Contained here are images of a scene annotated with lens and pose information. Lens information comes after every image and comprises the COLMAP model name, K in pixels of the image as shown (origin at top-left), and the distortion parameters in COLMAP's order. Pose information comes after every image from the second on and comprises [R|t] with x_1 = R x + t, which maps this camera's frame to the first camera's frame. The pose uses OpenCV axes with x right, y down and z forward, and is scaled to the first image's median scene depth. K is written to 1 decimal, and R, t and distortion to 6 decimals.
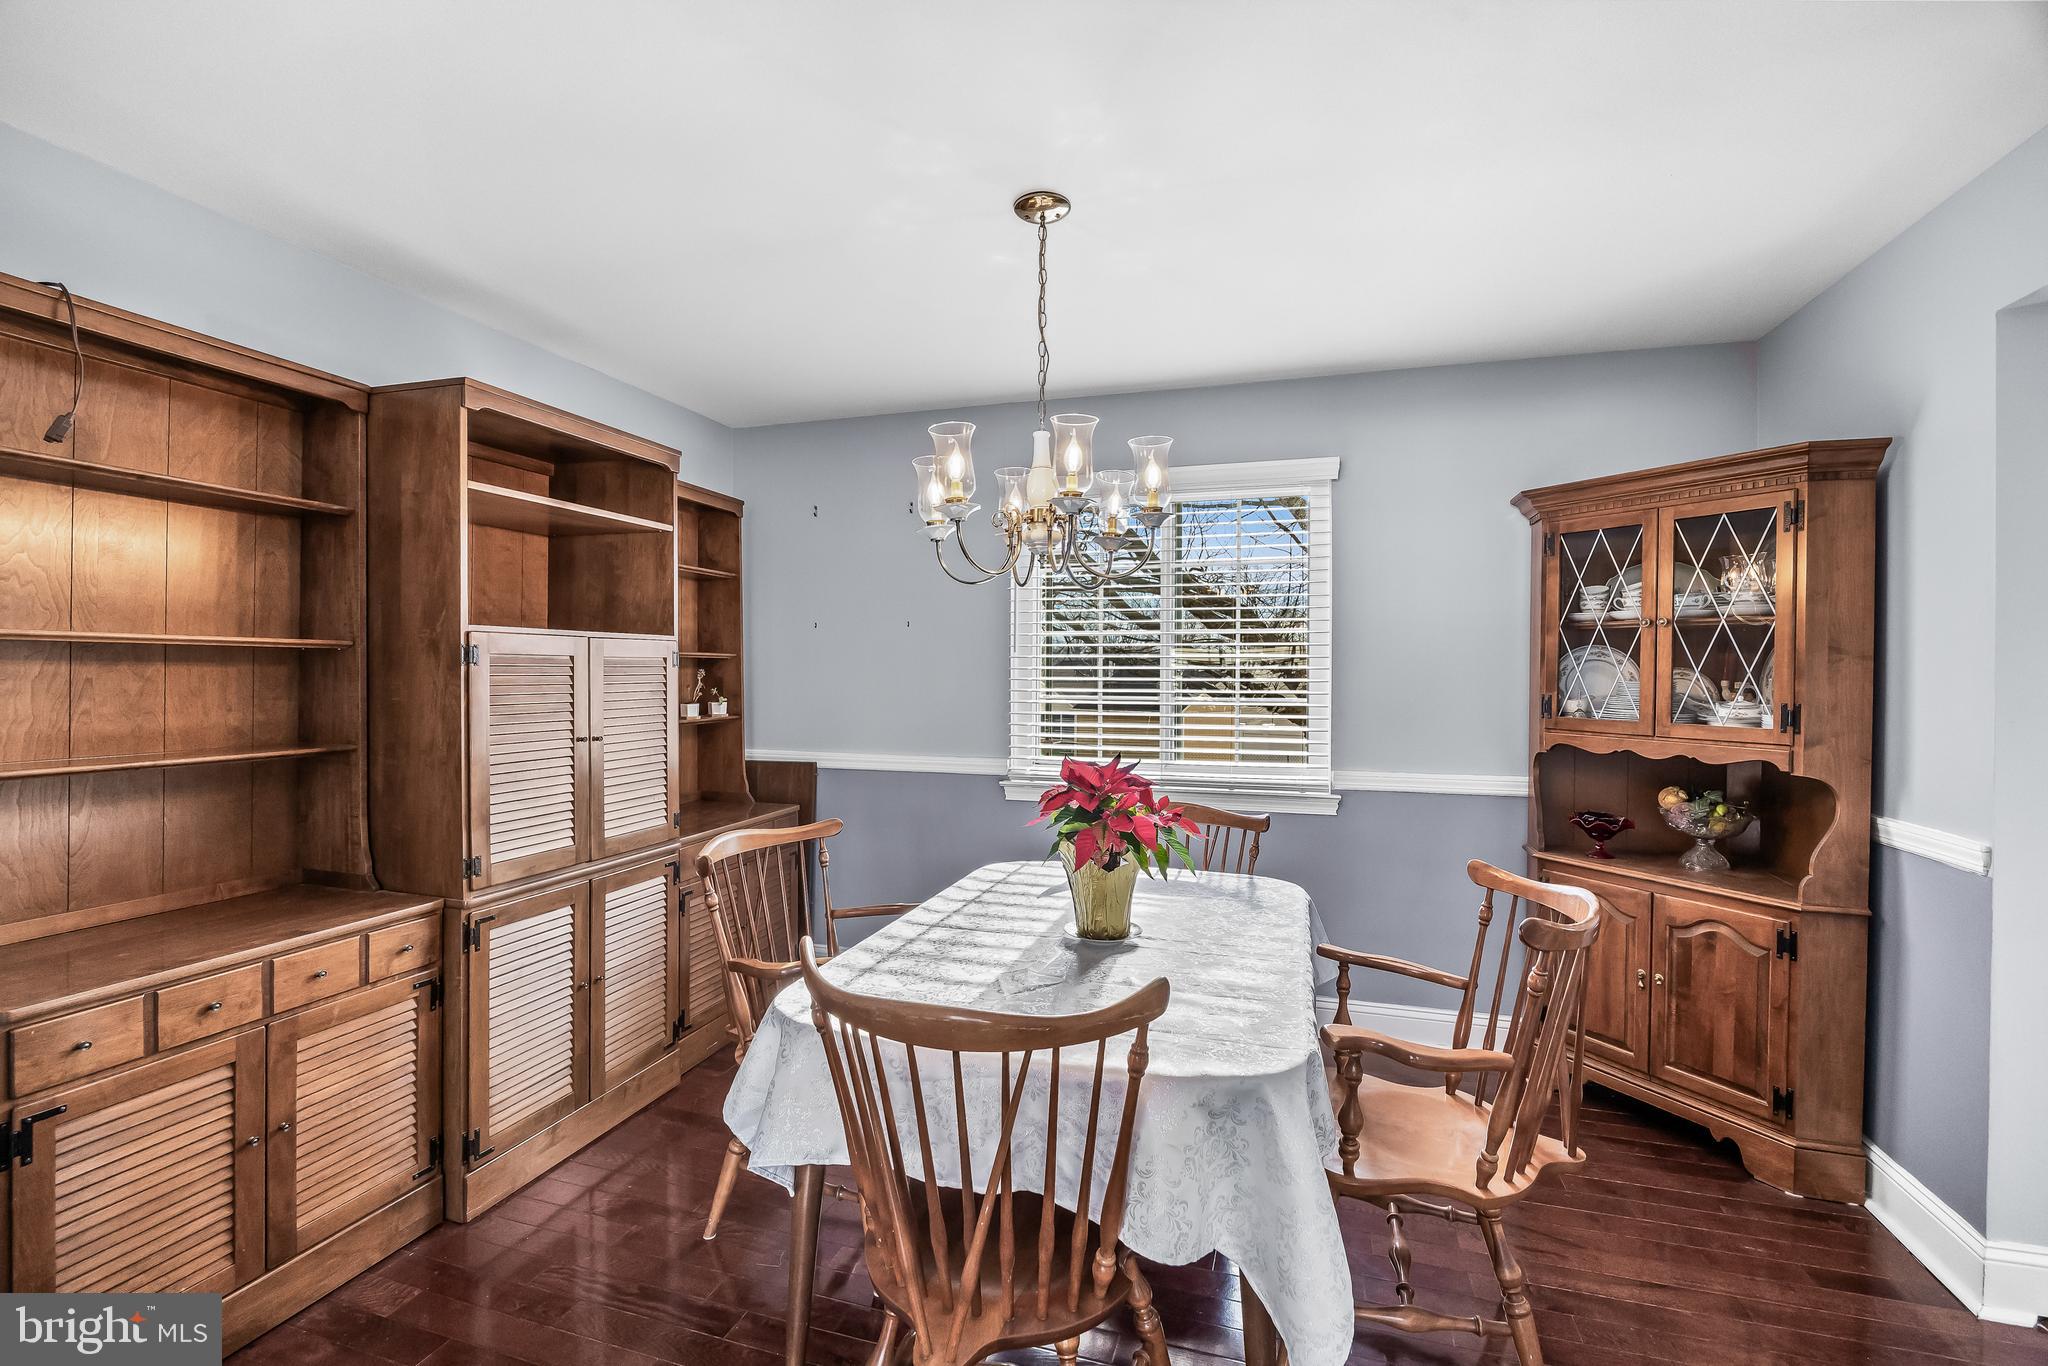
lens RADIAL K [[896.0, 0, 1029.5], [0, 896.0, 679.6], [0, 0, 1]] dist [-0.013985, -0.000373]
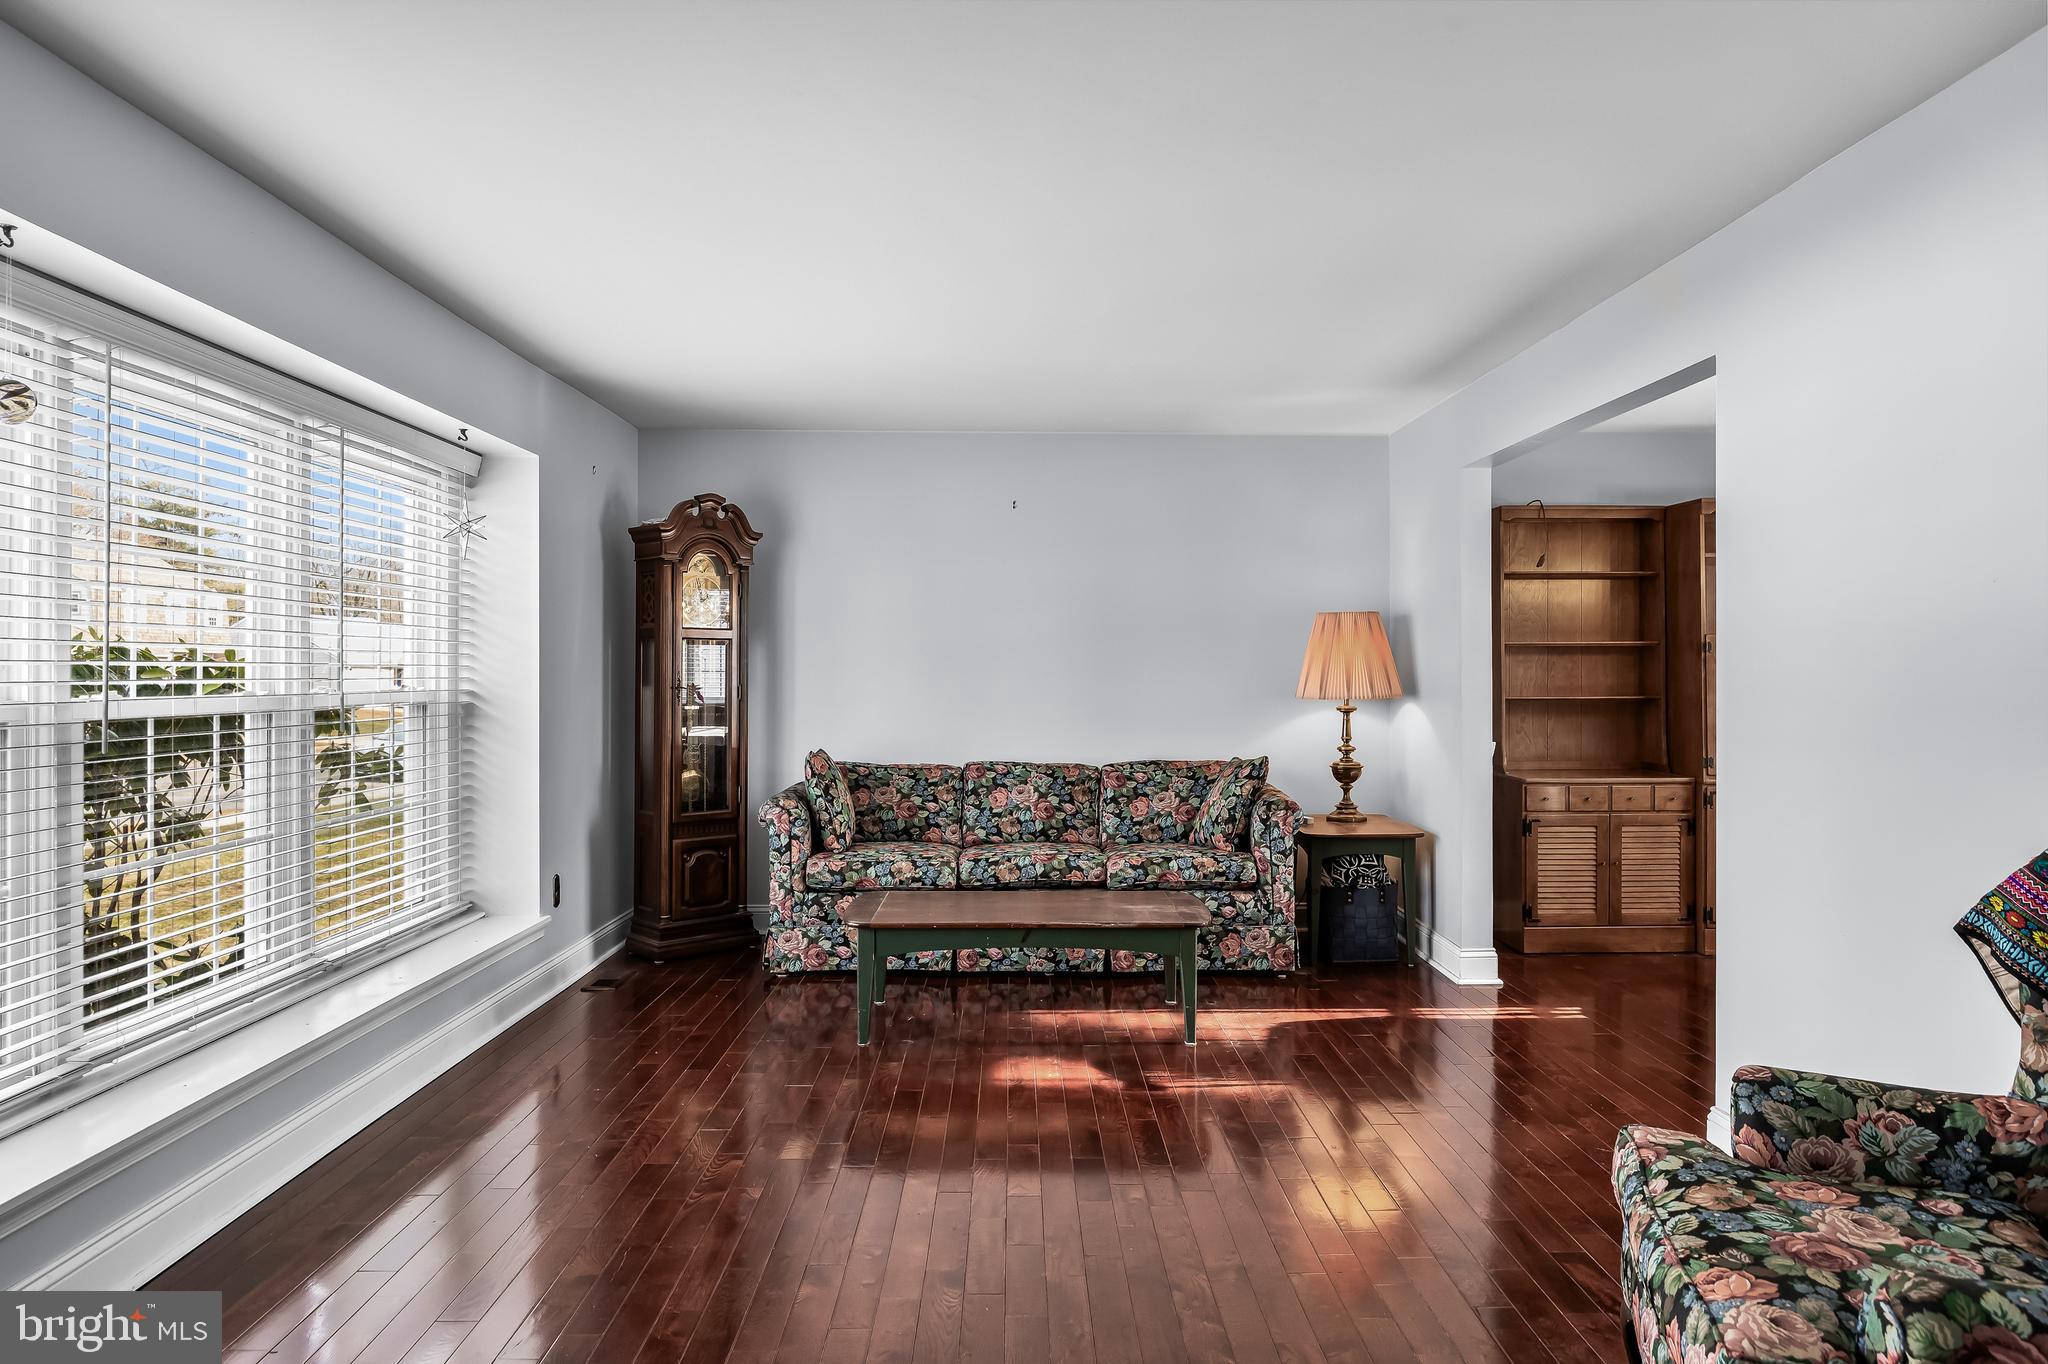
lens RADIAL K [[1281.6, 0, 1027.3], [0, 1281.6, 673.4], [0, 0, 1]] dist [-0.001099, 0.000678]
pose [[0.314973, -0.003189, -0.949095, 1.508708], [0.000933, 0.999995, -0.003050, 0.034518], [0.949100, 0.000075, 0.314975, -1.224145]]
